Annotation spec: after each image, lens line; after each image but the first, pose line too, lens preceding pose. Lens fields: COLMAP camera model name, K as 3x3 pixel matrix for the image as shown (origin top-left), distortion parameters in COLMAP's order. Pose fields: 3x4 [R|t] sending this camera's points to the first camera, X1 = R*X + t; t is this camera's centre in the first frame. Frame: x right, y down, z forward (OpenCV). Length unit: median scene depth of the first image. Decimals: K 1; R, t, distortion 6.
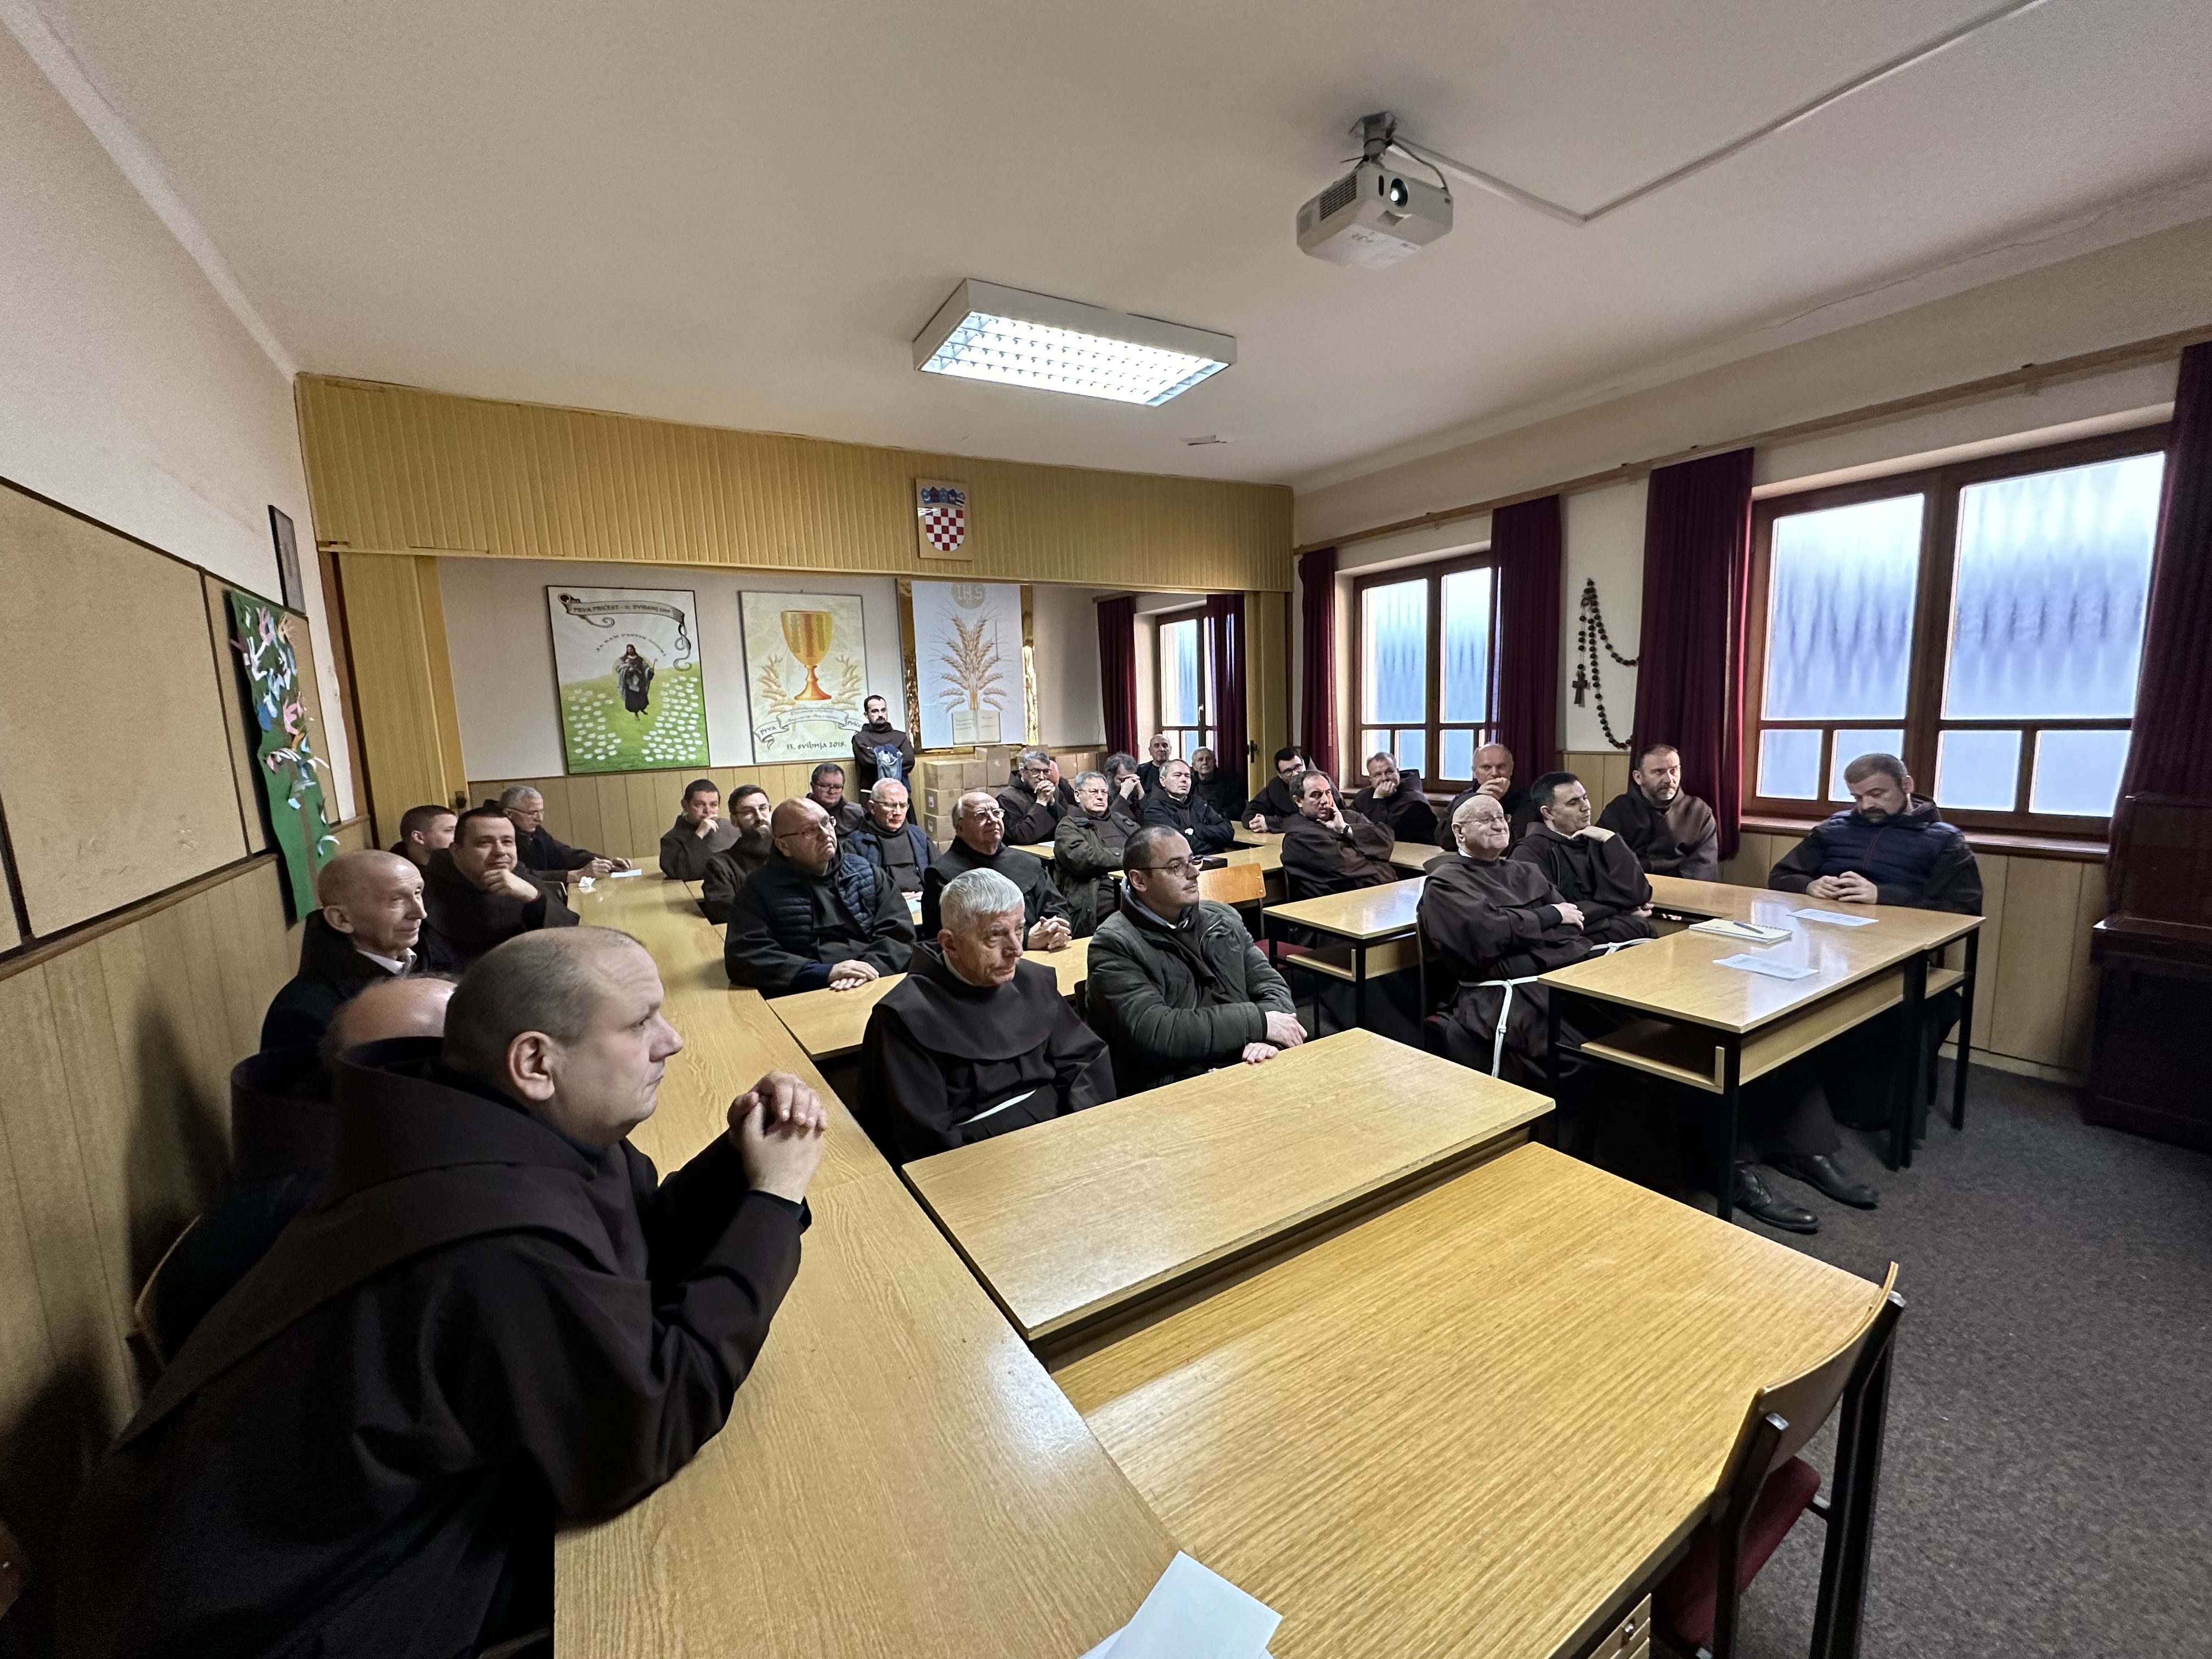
lens RADIAL K [[877.6, 0, 1106.0], [0, 877.6, 829.5], [0, 0, 1]] dist [-0.001073, 0.000180]
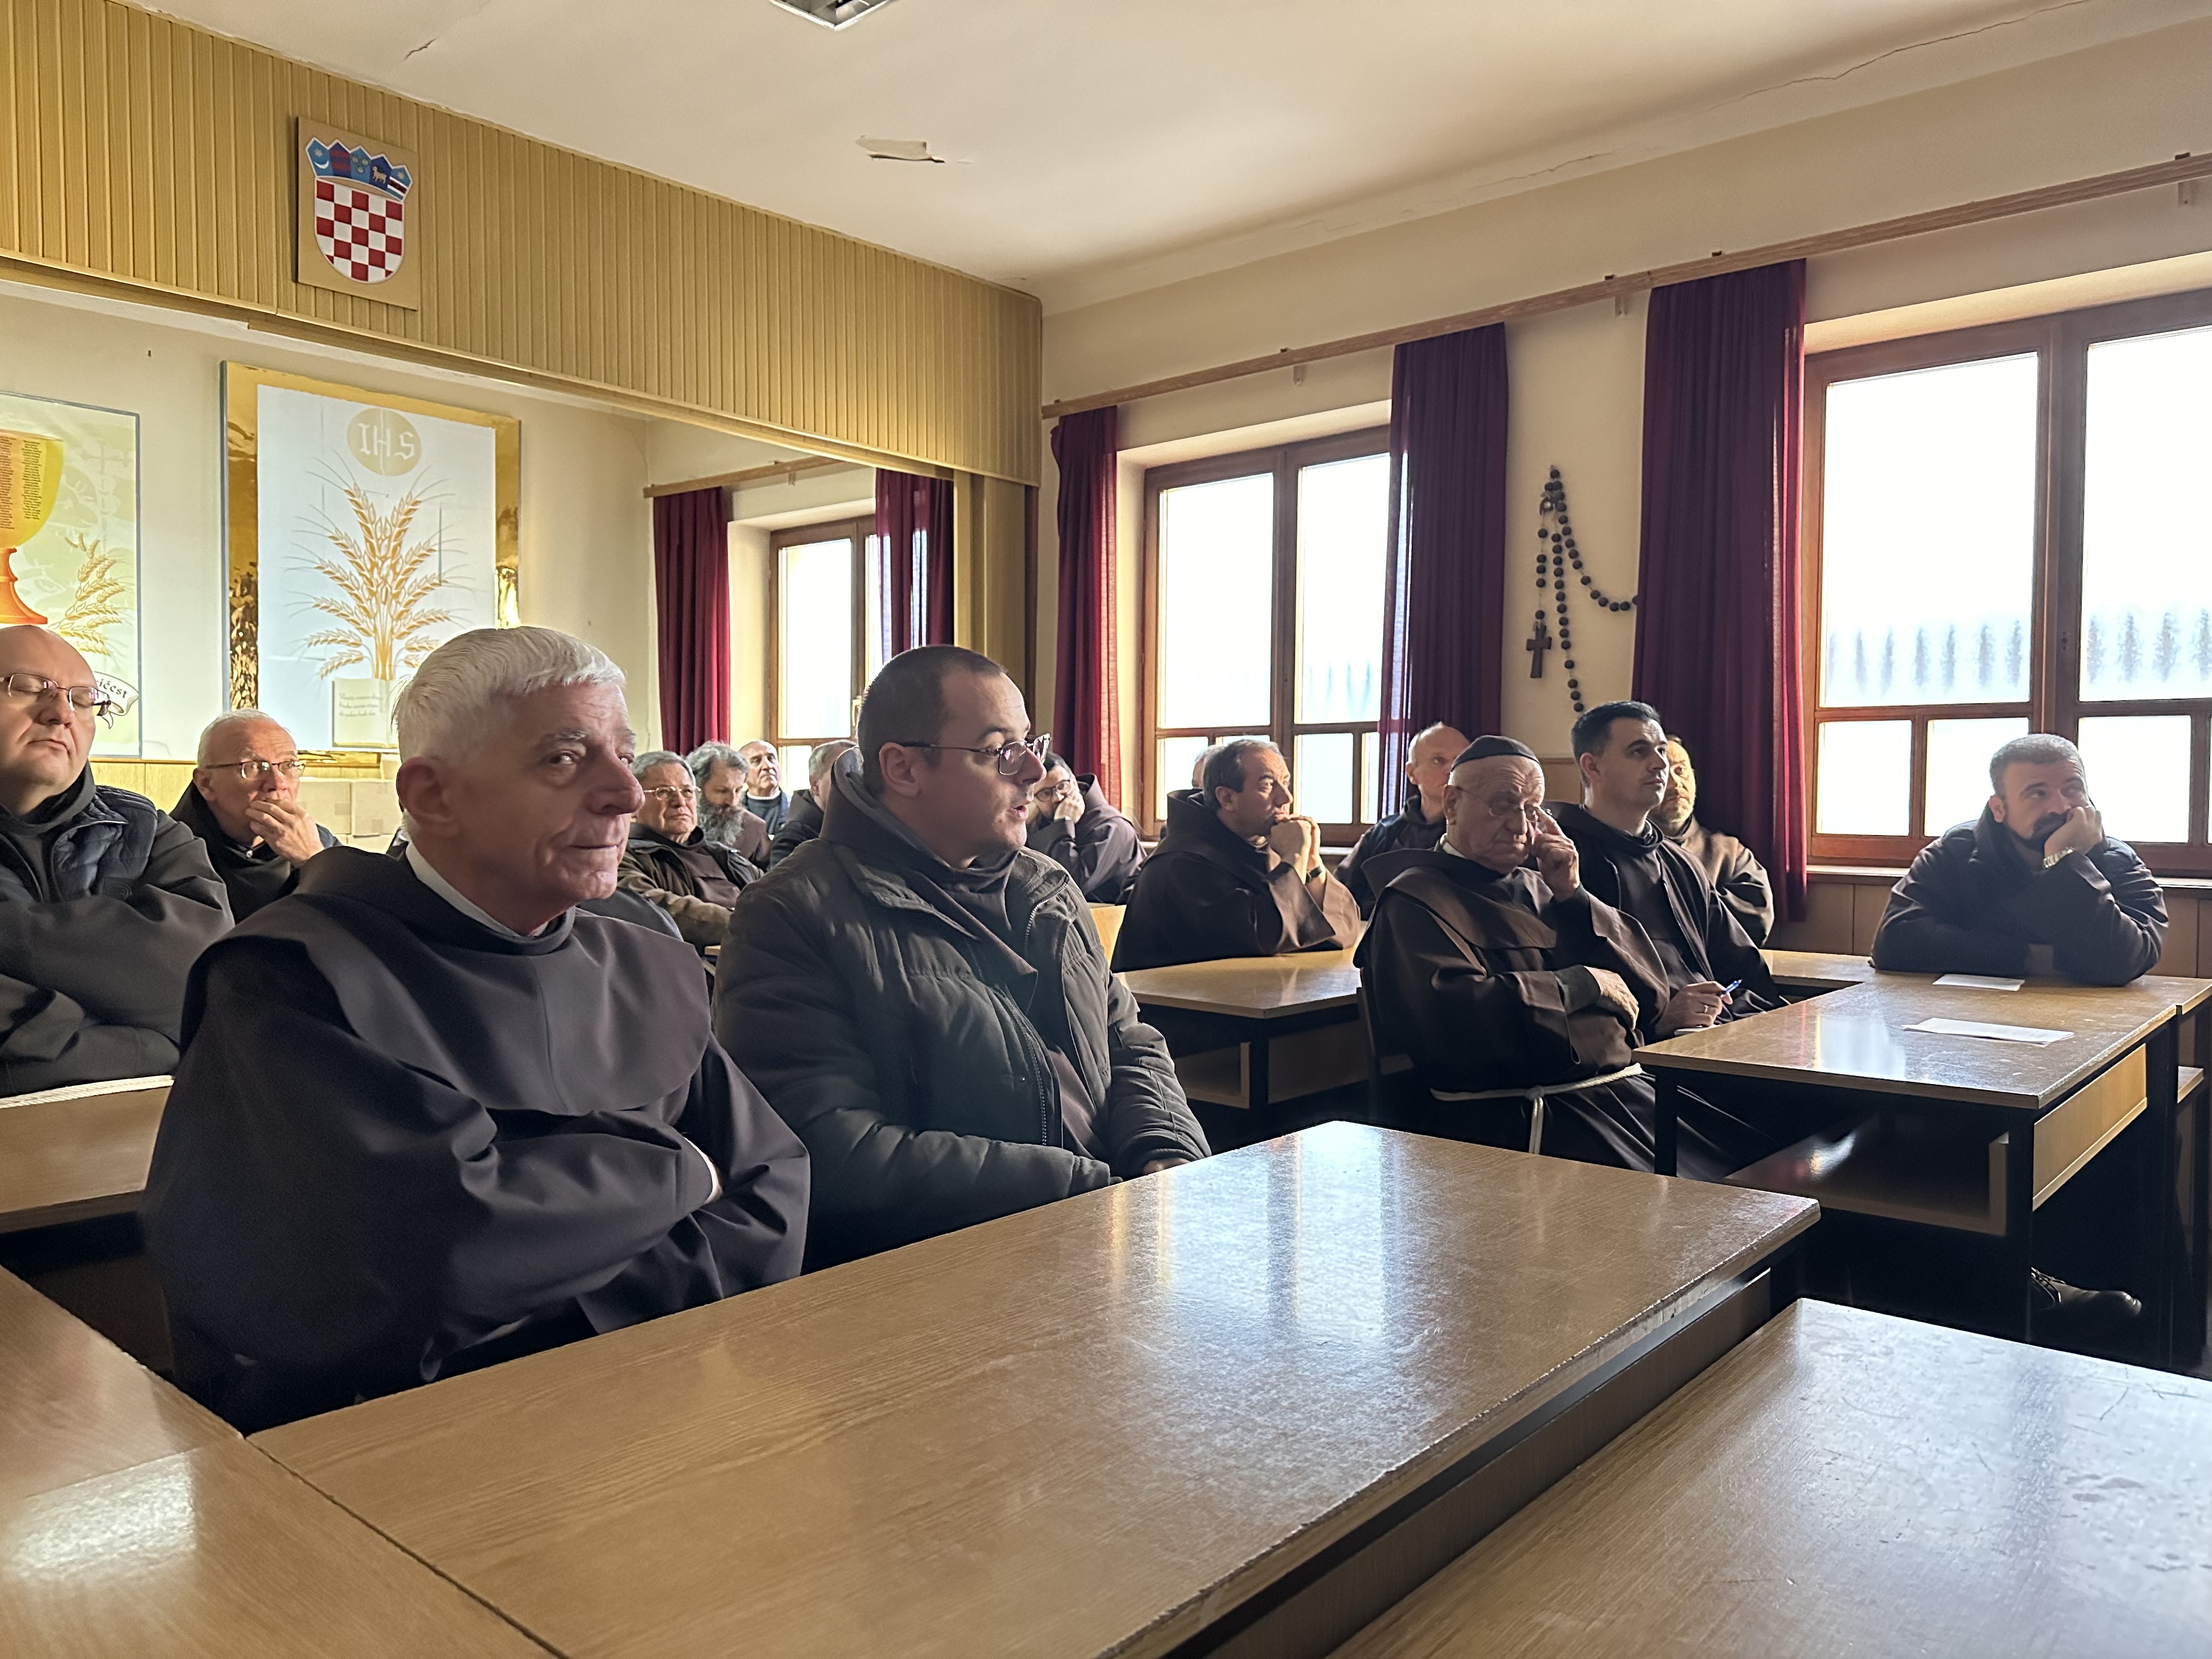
lens RADIAL K [[1550.2, 0, 1106.0], [0, 1550.2, 829.5], [0, 0, 1]] dist [0.091743, -0.128432]
pose [[0.954255, 0.037285, 0.296659, -0.041645], [-0.002926, 0.993311, -0.115431, 0.079734], [-0.298978, 0.109283, 0.947982, 0.112594]]
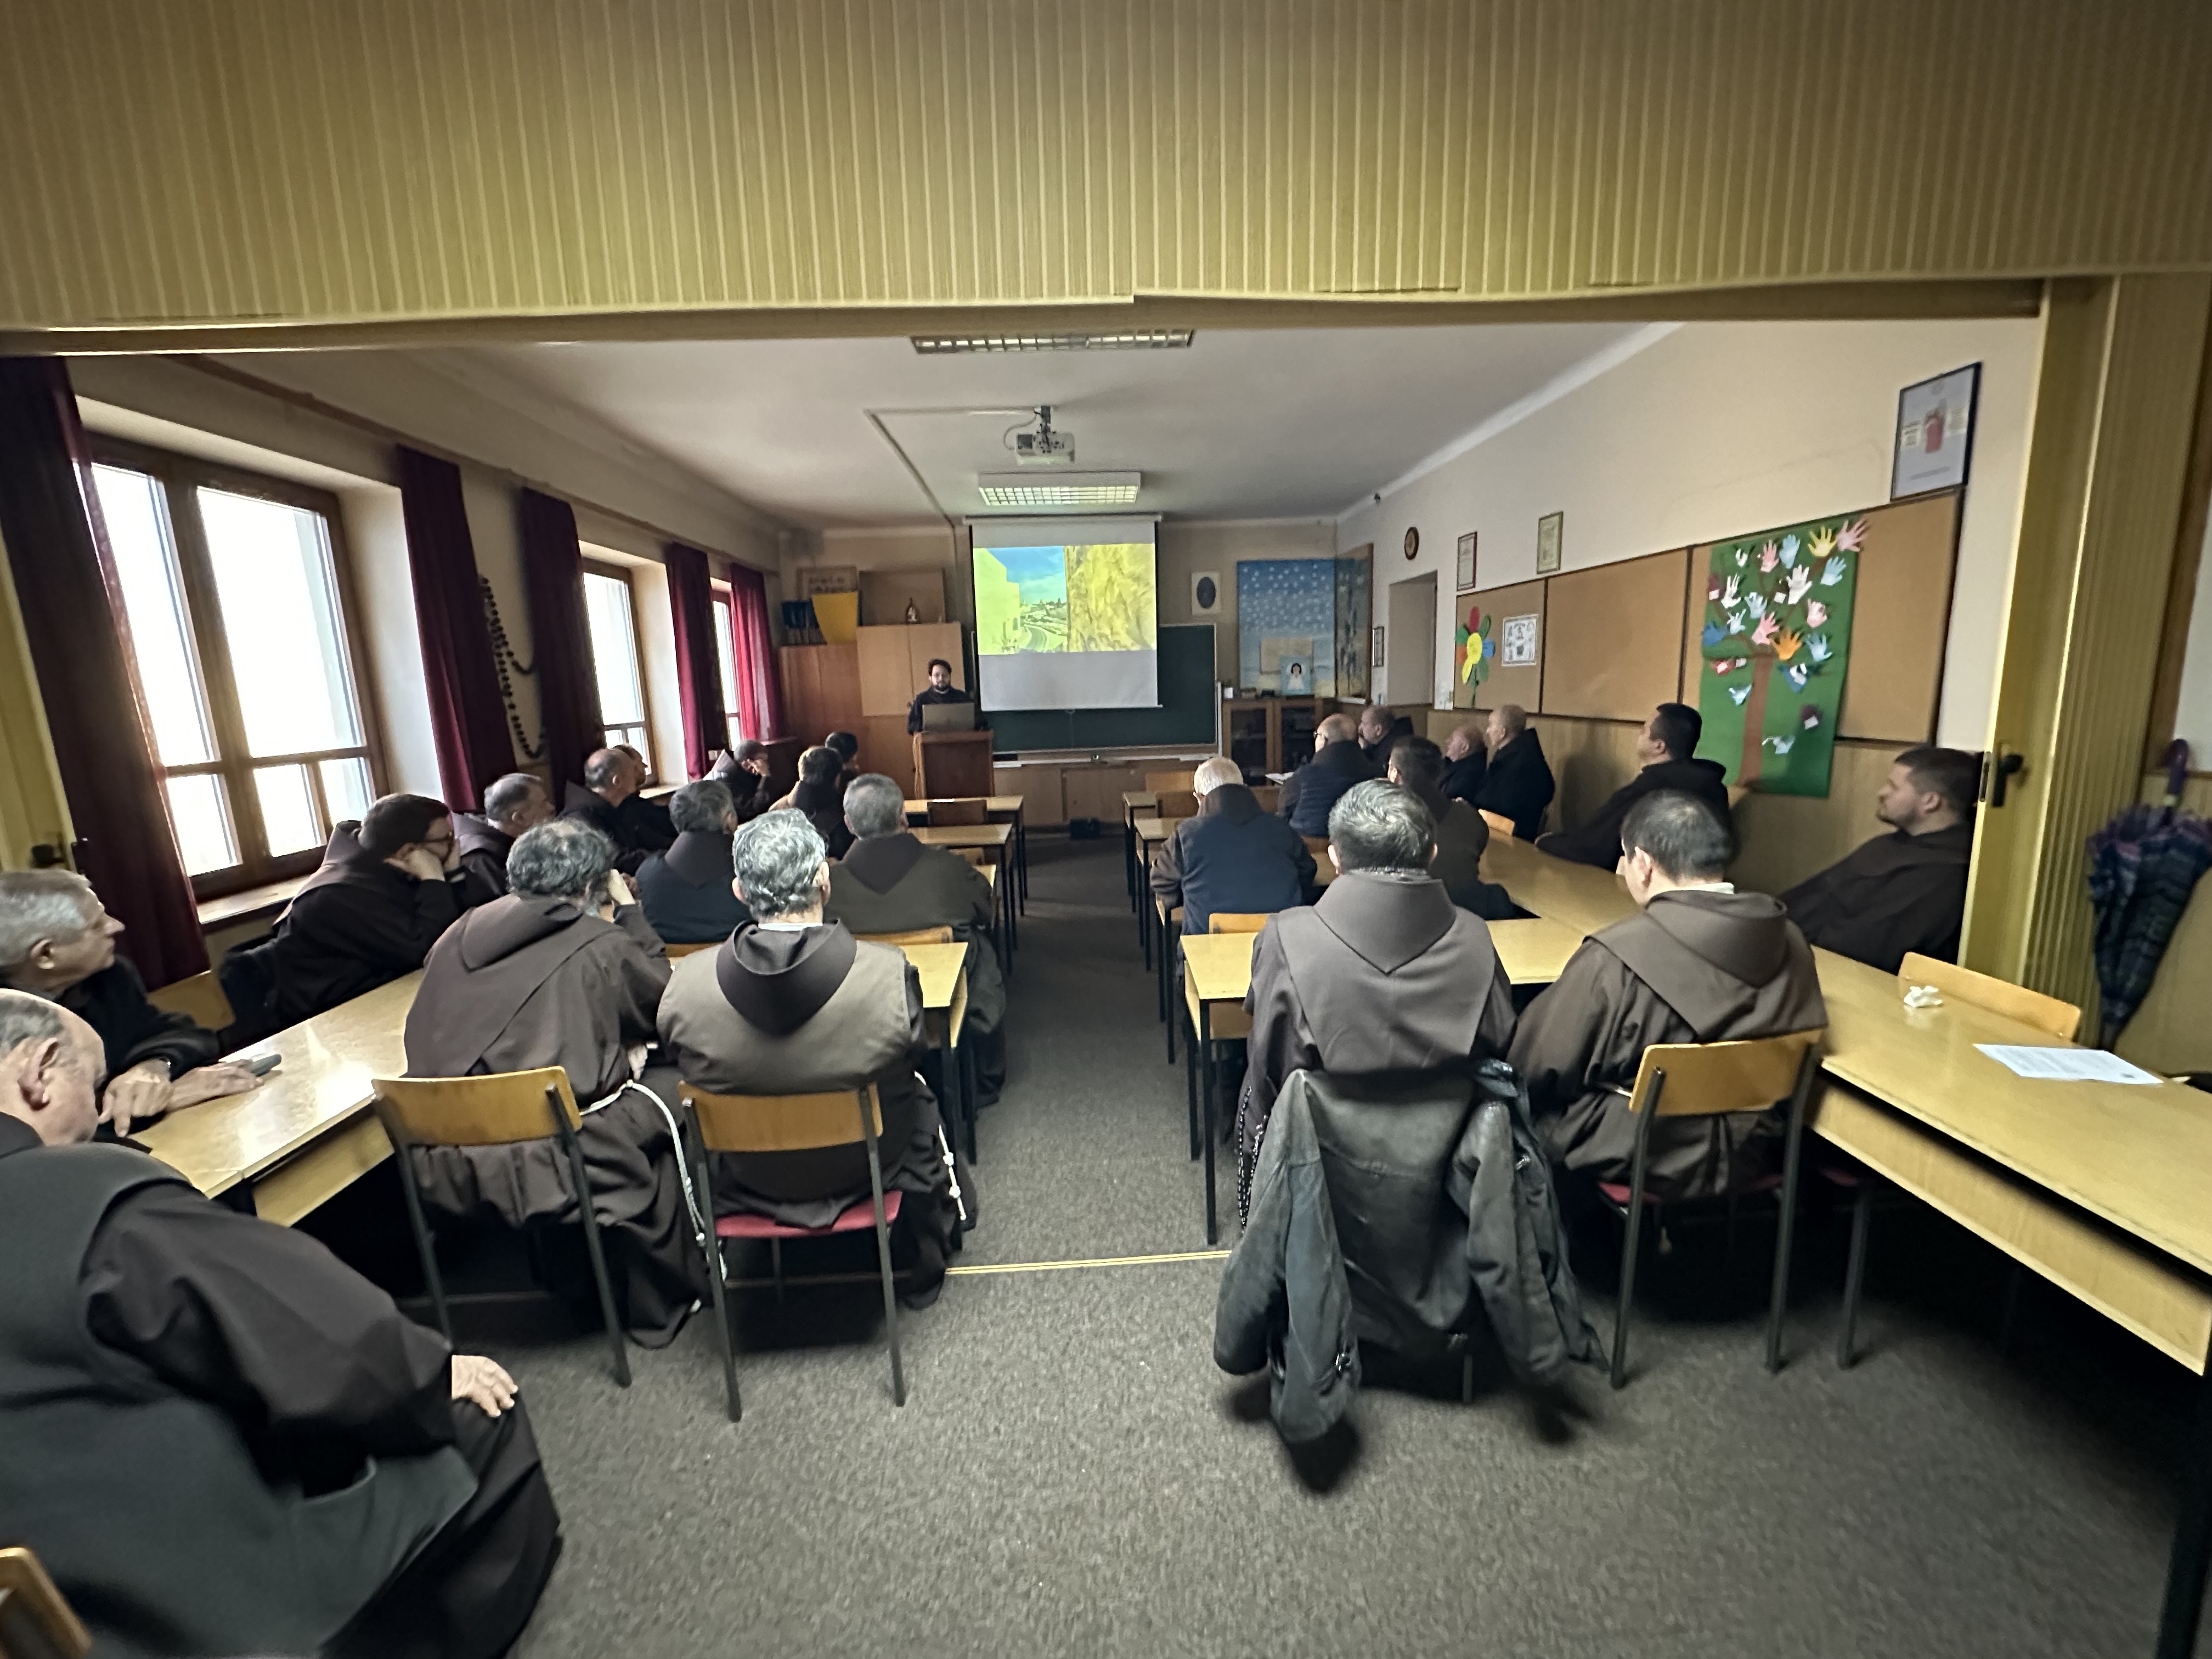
lens RADIAL K [[881.0, 0, 1106.0], [0, 881.0, 829.5], [0, 0, 1]] dist [-0.001086, 0.000063]
pose [[-0.872171, -0.014269, 0.488992, -0.447883], [0.135040, 0.953715, 0.268687, -0.192373], [-0.470193, 0.300374, -0.829876, 1.519998]]
